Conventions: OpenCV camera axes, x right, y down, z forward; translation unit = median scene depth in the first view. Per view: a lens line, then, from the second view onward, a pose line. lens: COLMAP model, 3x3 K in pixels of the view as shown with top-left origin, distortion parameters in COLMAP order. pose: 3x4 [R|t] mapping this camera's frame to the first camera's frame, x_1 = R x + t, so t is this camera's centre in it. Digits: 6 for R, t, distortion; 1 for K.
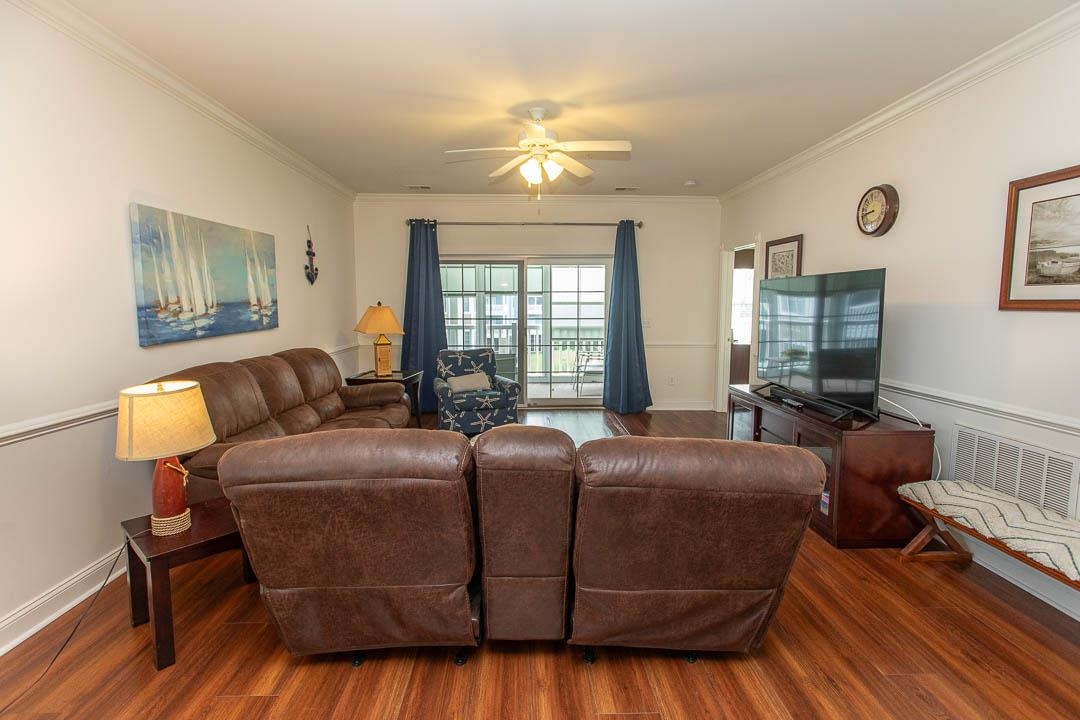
lens RADIAL K [[508.4, 0, 540.0], [0, 508.4, 356.6], [0, 0, 1]] dist [-0.003298, 0.003238]
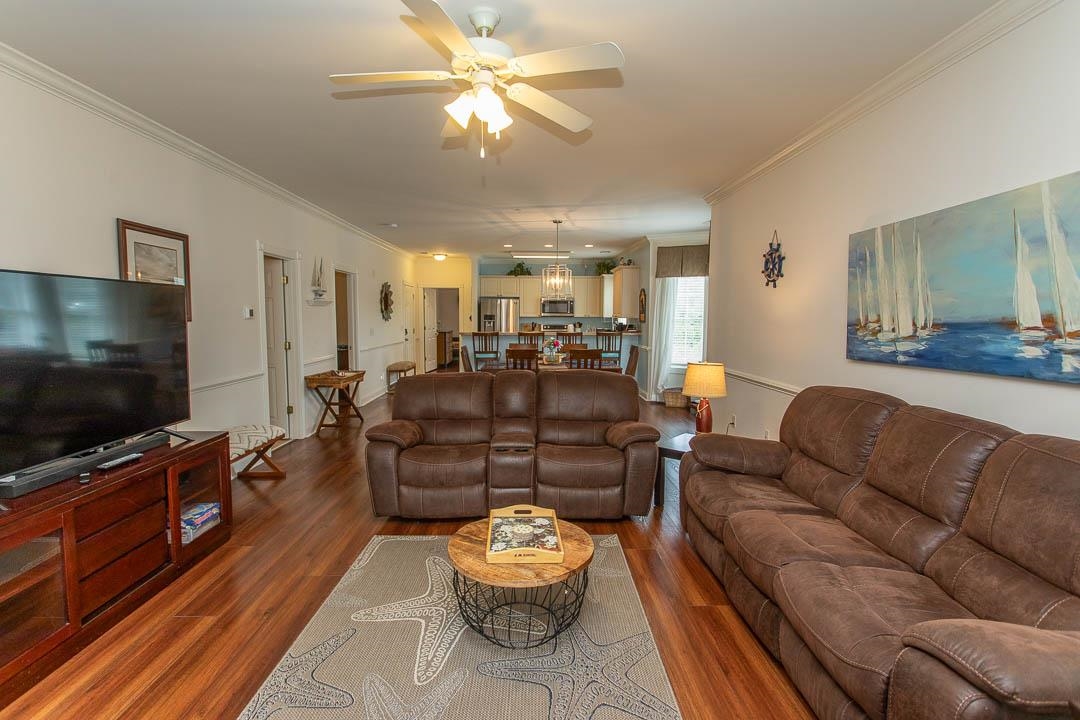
lens RADIAL K [[508.4, 0, 538.3], [0, 508.4, 356.2], [0, 0, 1]] dist [-0.003298, 0.003238]
pose [[-0.999942, -0.006564, 0.008584, -0.076739], [-0.004862, 0.982714, 0.185067, -0.184512], [-0.009650, 0.185014, -0.982689, 1.676662]]
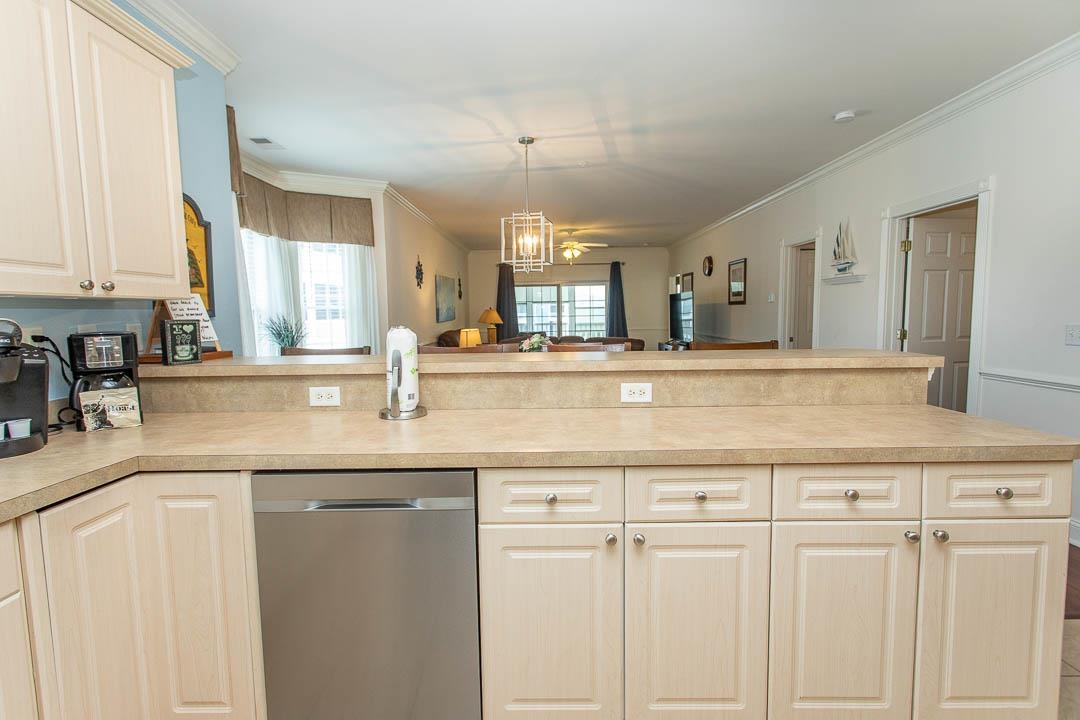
lens RADIAL K [[508.4, 0, 538.2], [0, 508.4, 357.5], [0, 0, 1]] dist [-0.003298, 0.003238]
pose [[0.998940, -0.013624, -0.043966, -0.060406], [0.012944, 0.999793, -0.015703, 0.187310], [0.044171, 0.015117, 0.998910, -1.513398]]
